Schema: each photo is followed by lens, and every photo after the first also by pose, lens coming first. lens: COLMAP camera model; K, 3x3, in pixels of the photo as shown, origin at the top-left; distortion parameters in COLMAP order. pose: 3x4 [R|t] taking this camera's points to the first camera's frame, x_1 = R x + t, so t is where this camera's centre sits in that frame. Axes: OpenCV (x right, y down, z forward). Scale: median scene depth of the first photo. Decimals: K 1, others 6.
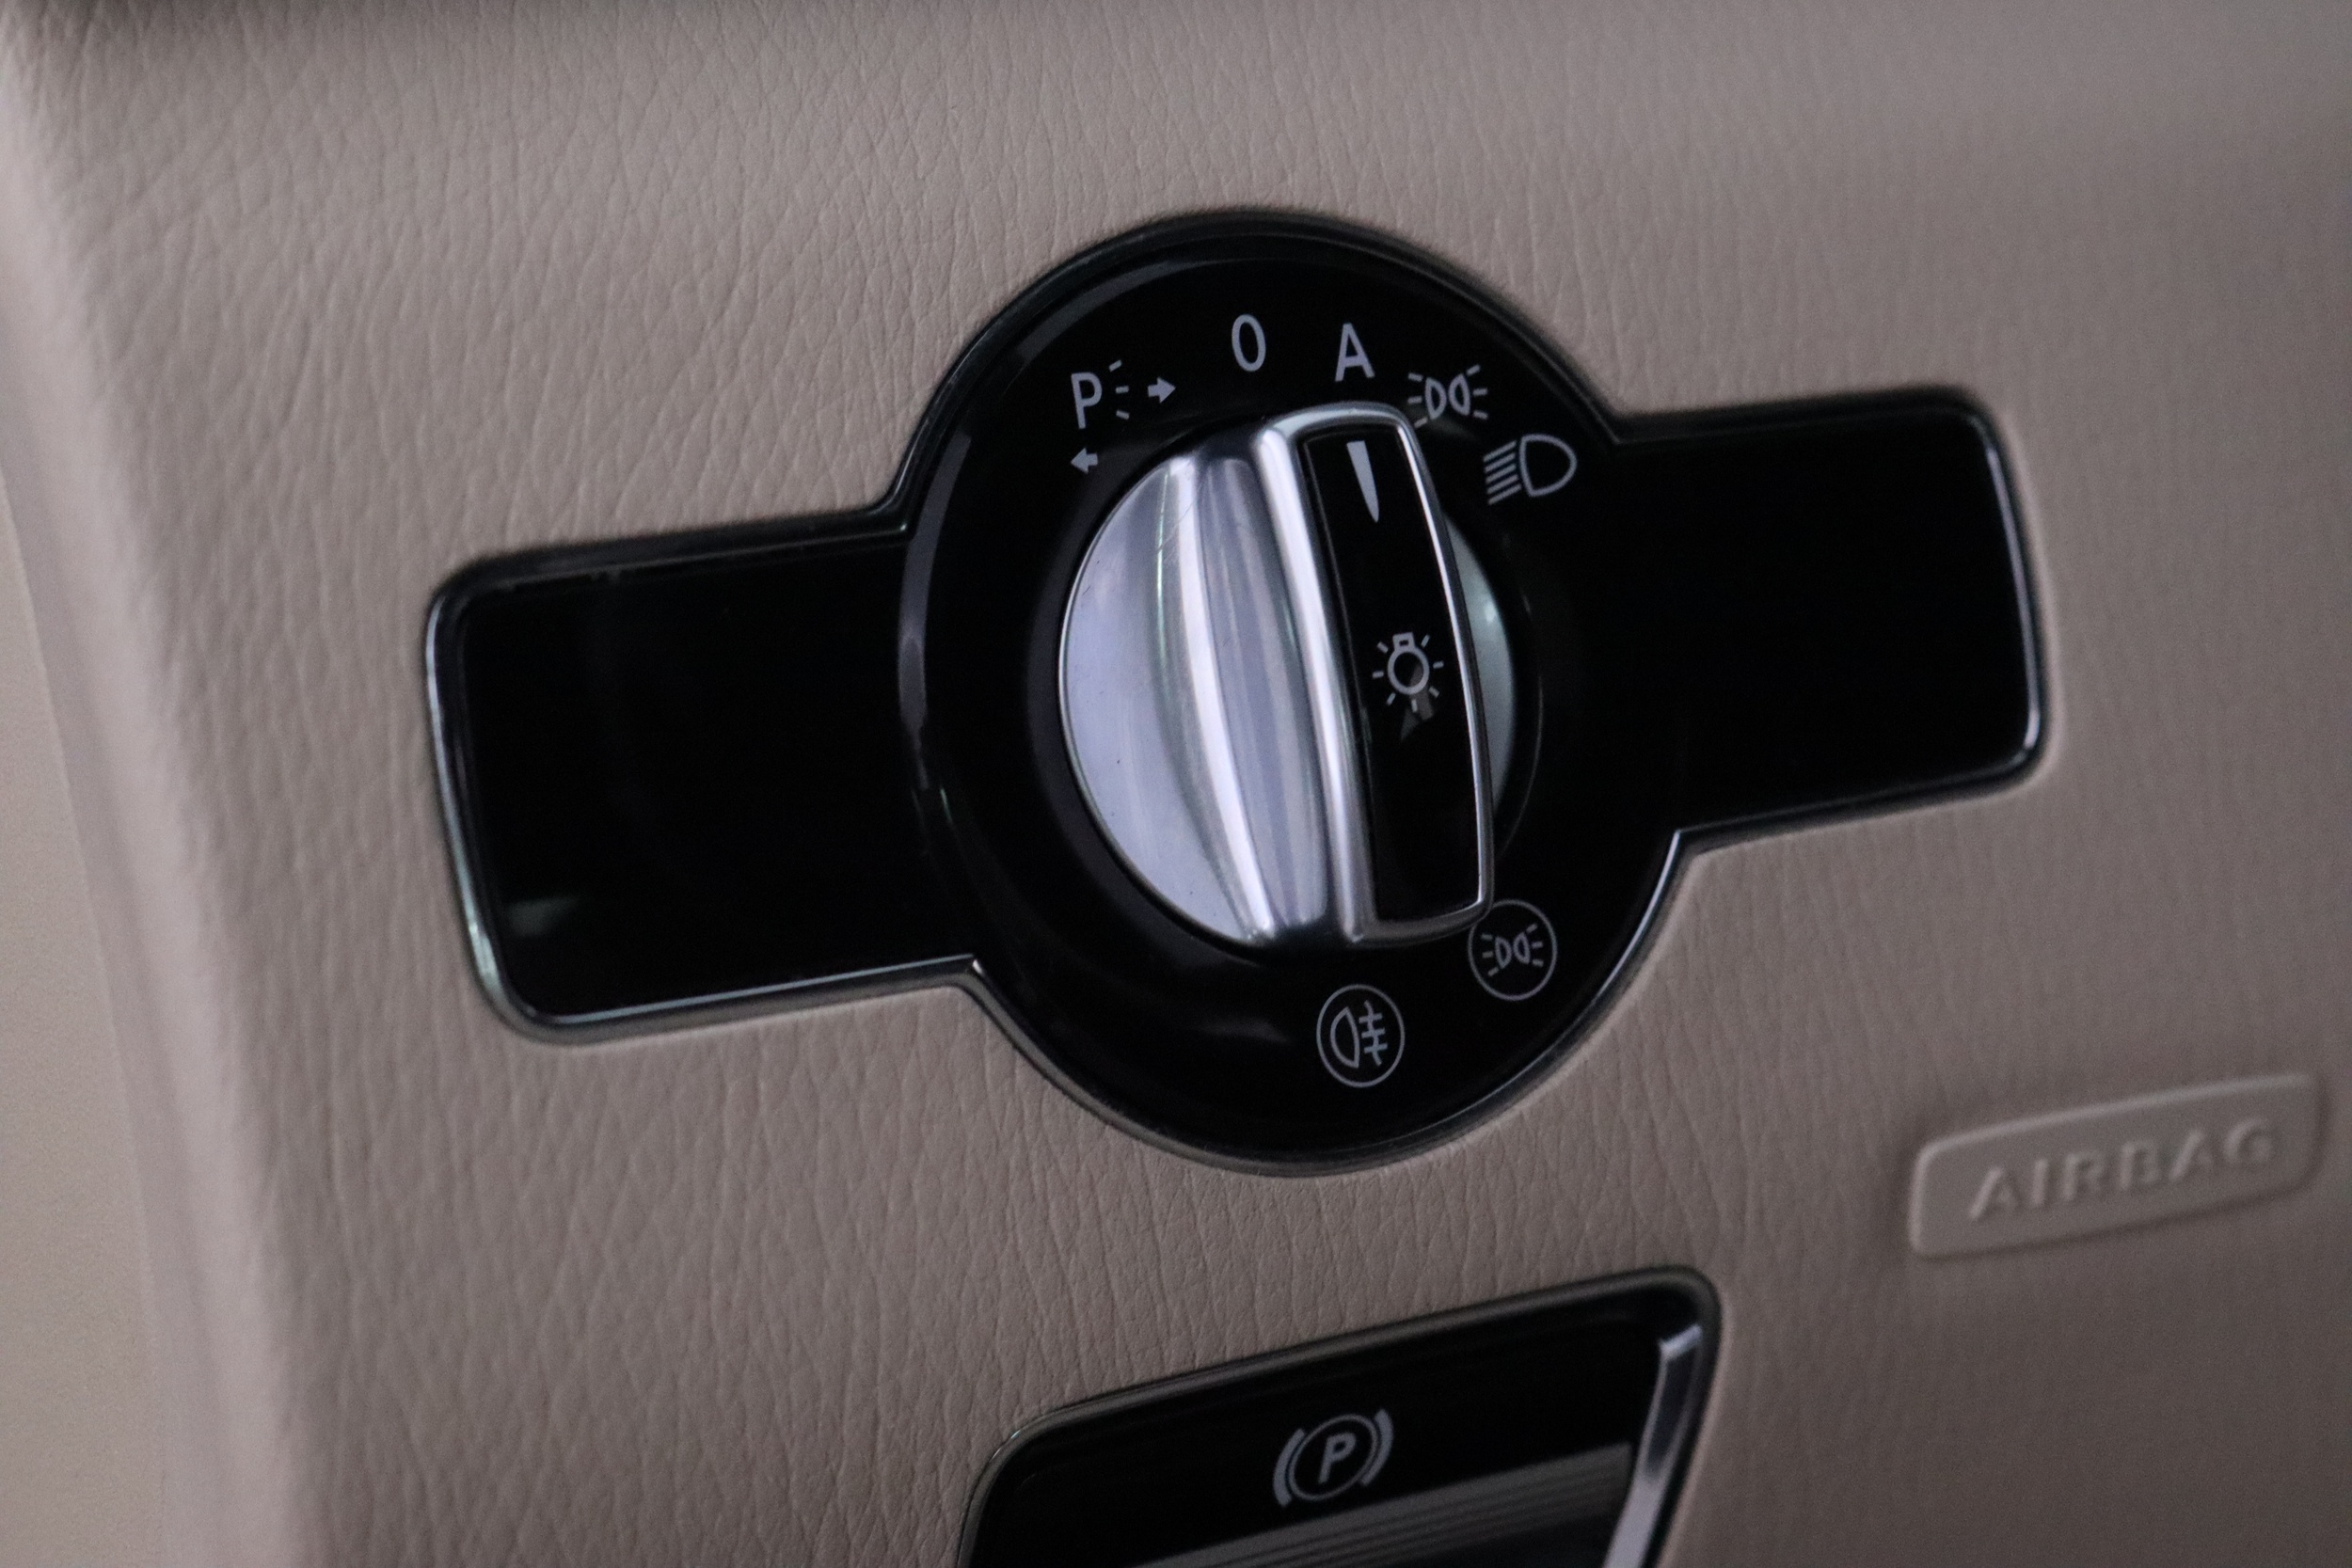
lens RADIAL K [[4578.5, 0, 1176.0], [0, 4578.5, 784.0], [0, 0, 1]] dist [0.012308, 0.025489]
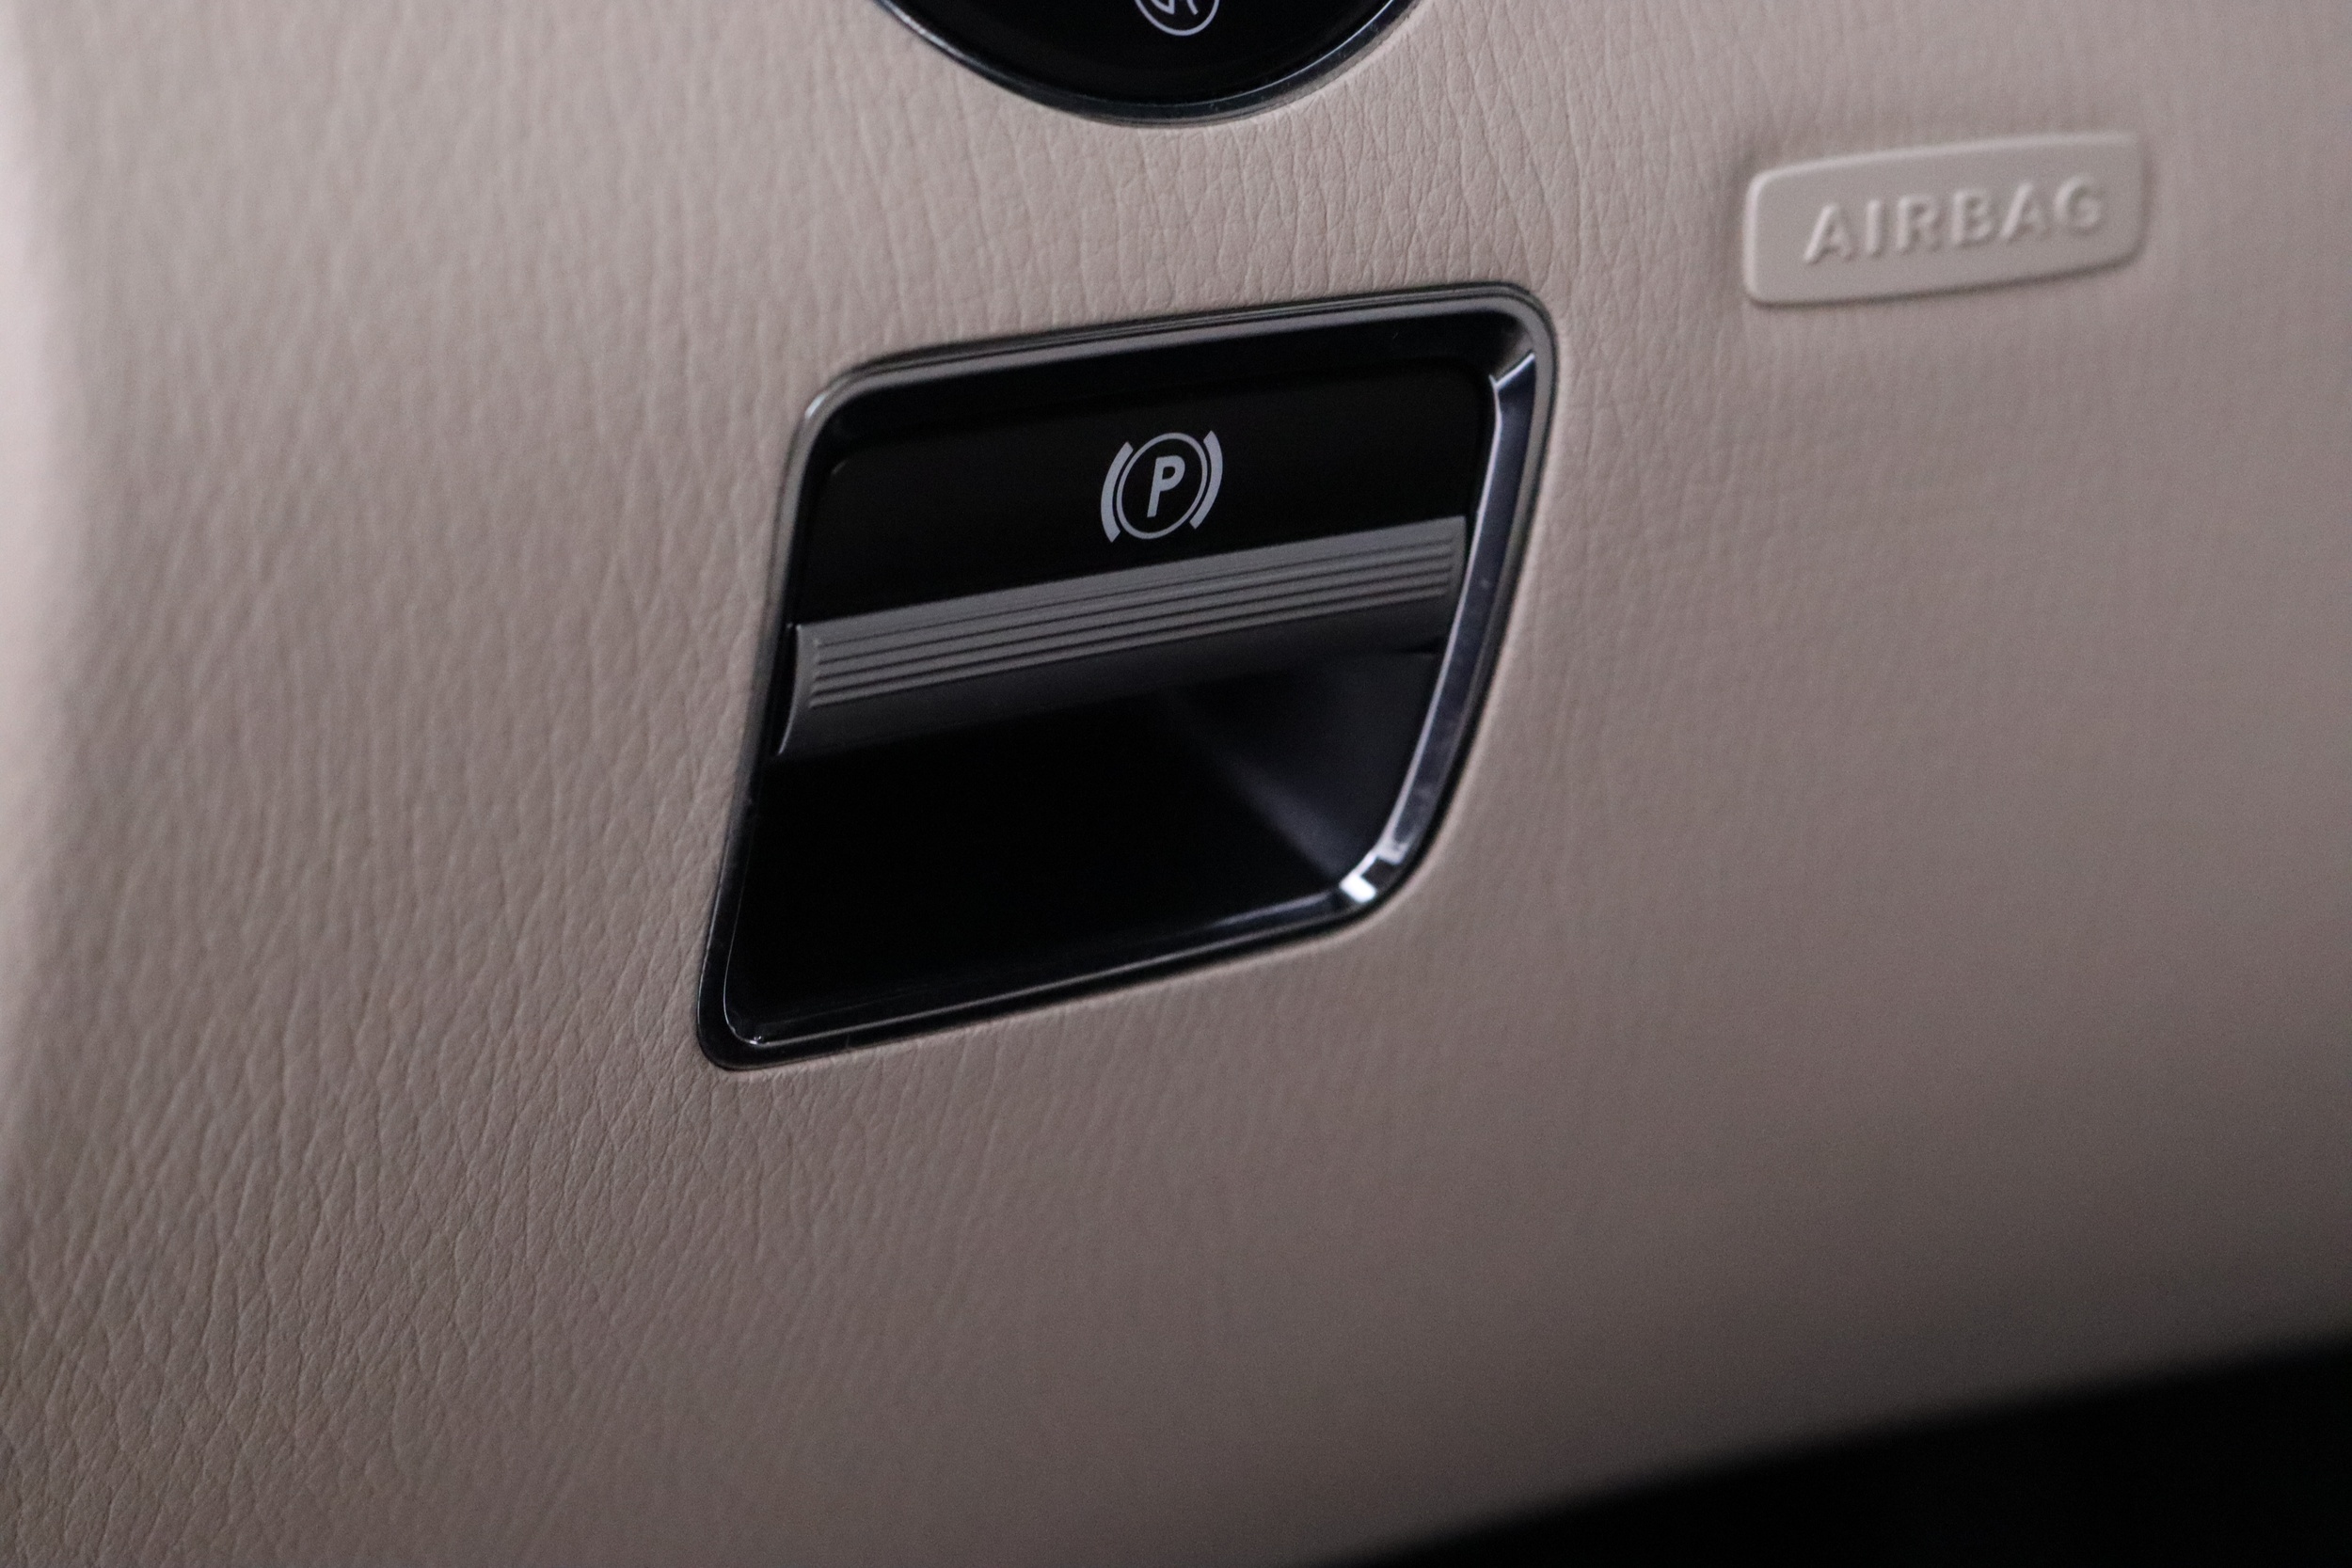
lens RADIAL K [[4578.5, 0, 1176.0], [0, 4578.5, 784.0], [0, 0, 1]] dist [0.012308, 0.025489]
pose [[0.991940, -0.057384, 0.112969, -0.071478], [0.063770, 0.996516, -0.053744, 0.262037], [-0.109491, 0.060515, 0.992144, 0.096568]]
